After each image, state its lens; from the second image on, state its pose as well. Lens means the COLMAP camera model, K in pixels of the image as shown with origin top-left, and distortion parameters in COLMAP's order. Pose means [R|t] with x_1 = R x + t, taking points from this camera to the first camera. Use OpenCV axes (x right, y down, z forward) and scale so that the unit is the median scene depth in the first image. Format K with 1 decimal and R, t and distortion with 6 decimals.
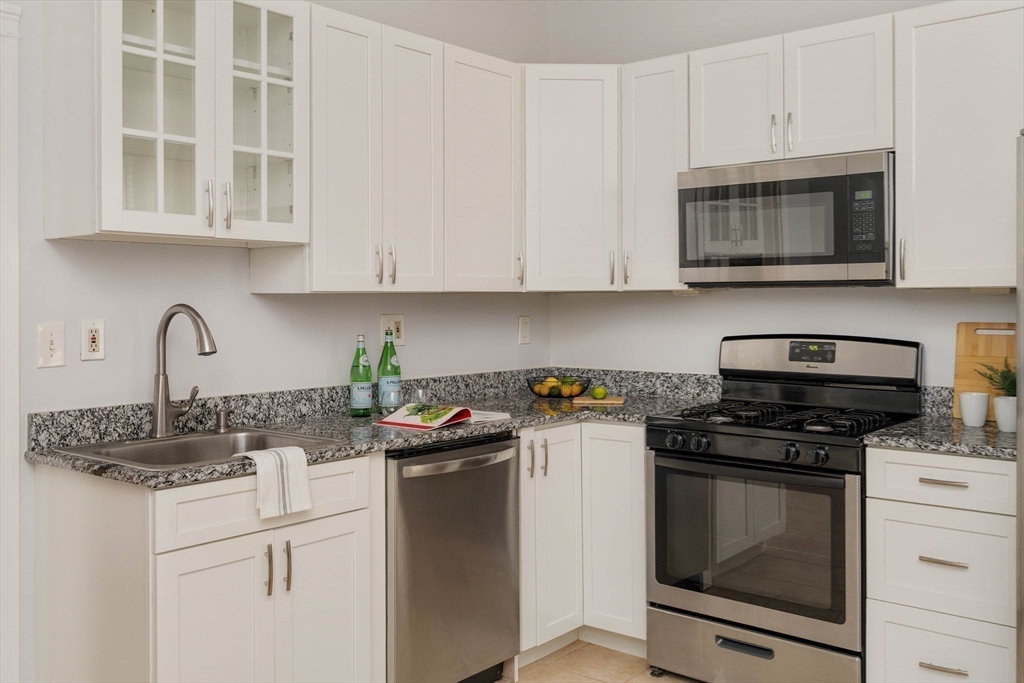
lens RADIAL K [[922.2, 0, 481.5], [0, 922.2, 301.4], [0, 0, 1]] dist [-0.001056, 0.009723]
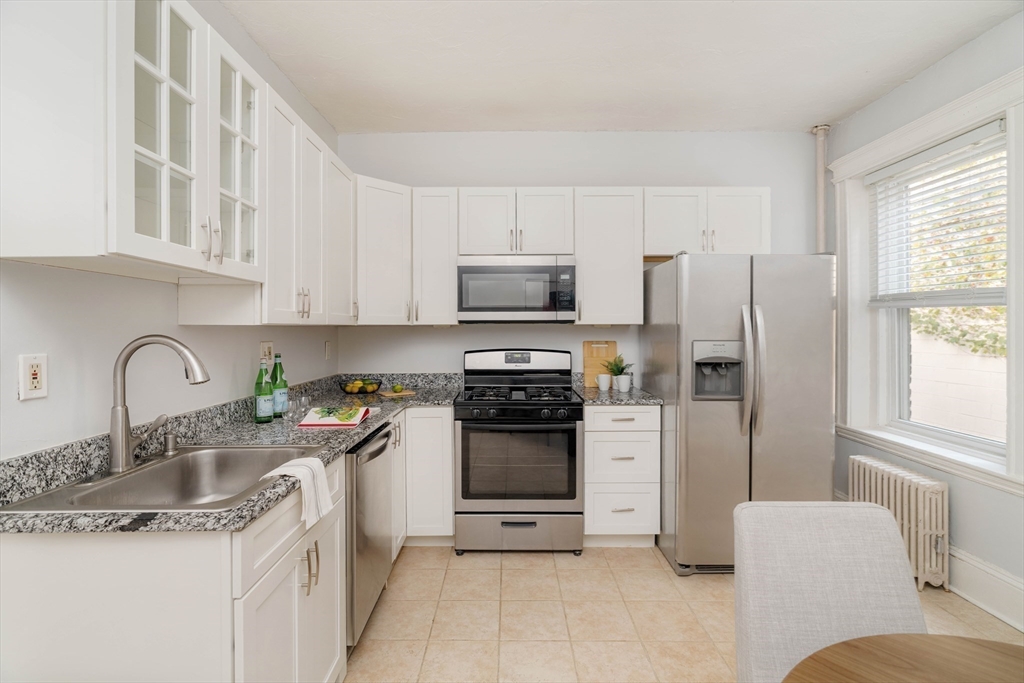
lens RADIAL K [[469.6, 0, 503.3], [0, 469.6, 331.3], [0, 0, 1]] dist [-0.004006, 0.000373]
pose [[0.764149, -0.001172, 0.645039, -0.336463], [0.000719, 0.999999, 0.000966, -0.001165], [-0.645040, -0.000275, 0.764149, 0.335937]]
